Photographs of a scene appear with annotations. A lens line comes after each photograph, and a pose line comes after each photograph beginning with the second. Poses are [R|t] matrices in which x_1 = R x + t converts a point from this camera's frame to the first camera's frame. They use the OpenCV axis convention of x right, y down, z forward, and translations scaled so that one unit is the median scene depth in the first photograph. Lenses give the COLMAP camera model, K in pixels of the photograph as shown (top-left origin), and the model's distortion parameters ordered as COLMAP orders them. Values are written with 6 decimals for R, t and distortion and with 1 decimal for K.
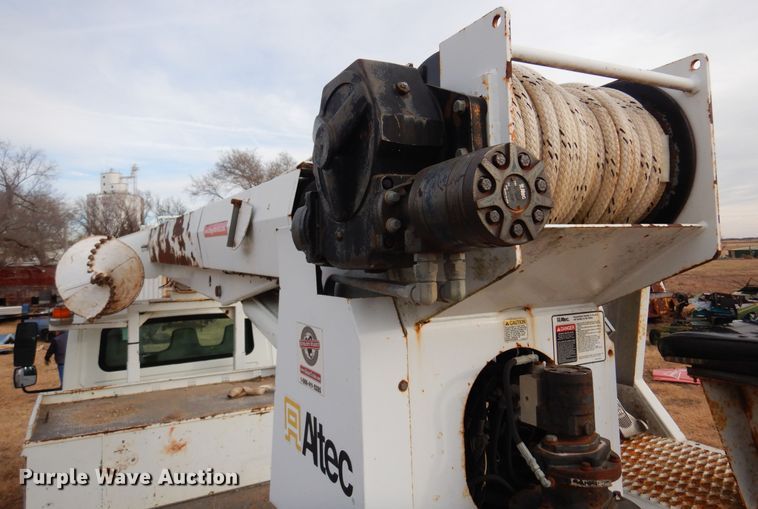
lens RADIAL K [[541.9, 0, 378.4], [0, 541.9, 229.4], [0, 0, 1]] dist [0.010195, 0.005787]
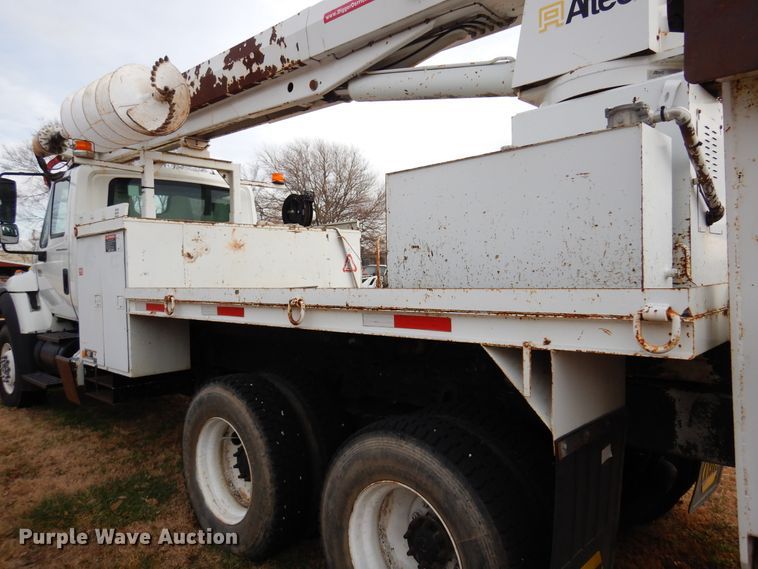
lens RADIAL K [[538.1, 0, 381.1], [0, 538.1, 286.7], [0, 0, 1]] dist [0.026154, -0.017132]
pose [[0.950194, -0.004345, 0.311629, -1.365841], [-0.020740, 0.996805, 0.077138, 1.216624], [-0.310969, -0.079759, 0.947068, -0.648983]]
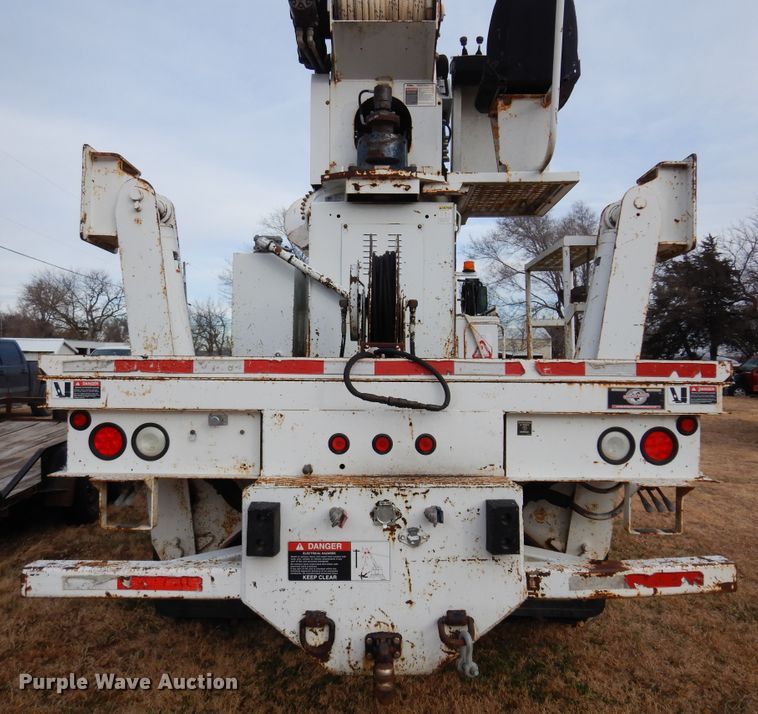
lens RADIAL K [[682.1, 0, 376.6], [0, 682.1, 365.3], [0, 0, 1]] dist [0.012603, -0.007170]
pose [[0.881681, 0.034490, -0.470584, 1.592112], [-0.006058, 0.998070, 0.061801, 1.151001], [0.471808, -0.051638, 0.880188, -1.632868]]
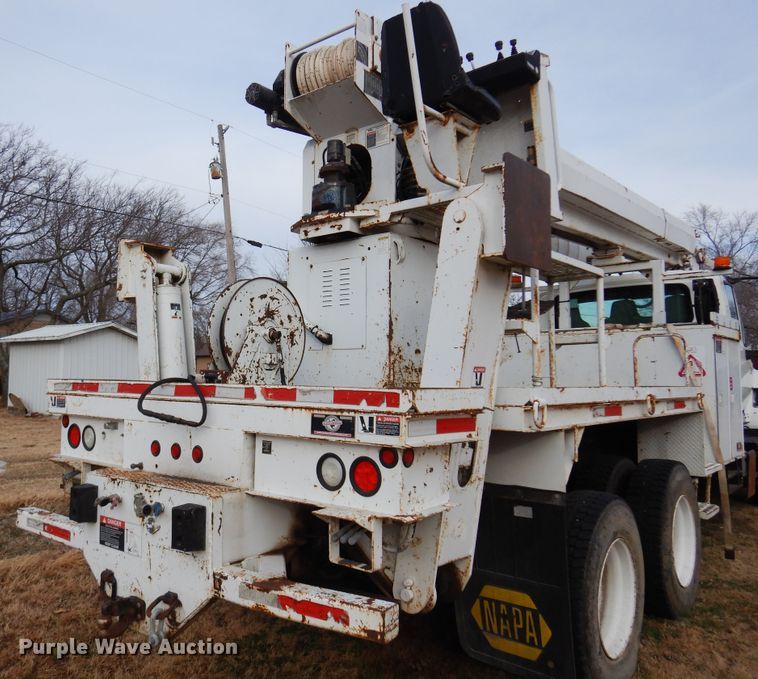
lens RADIAL K [[657.8, 0, 290.8], [0, 657.8, 337.5], [0, 0, 1]] dist [0.017972, 0.024934]
pose [[0.329461, -0.021409, -0.943927, 3.023090], [0.033018, 0.999393, -0.011142, 1.126728], [0.943592, -0.027495, 0.329968, -0.360421]]
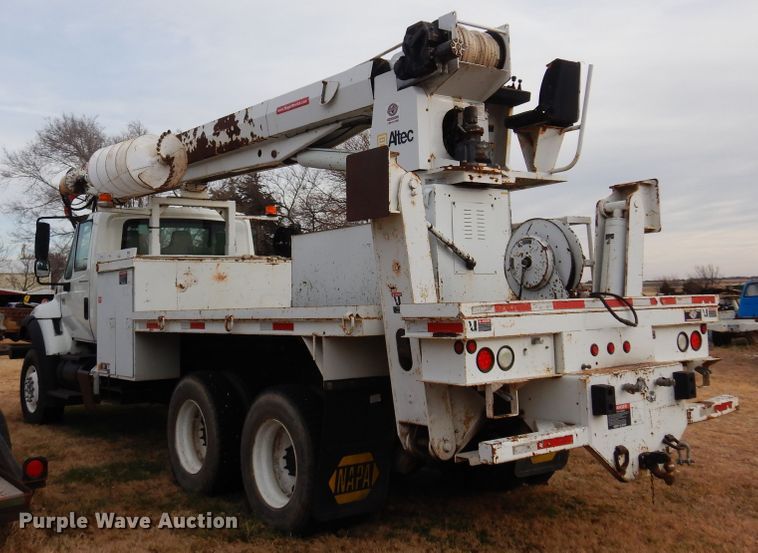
lens RADIAL K [[807.9, 0, 365.5], [0, 807.9, 239.1], [0, 0, 1]] dist [0.032040, 0.000000]
pose [[0.989108, 0.010929, 0.146787, -0.958645], [-0.007843, 0.999736, -0.021585, 1.061176], [-0.146984, 0.020199, 0.988933, -3.580354]]
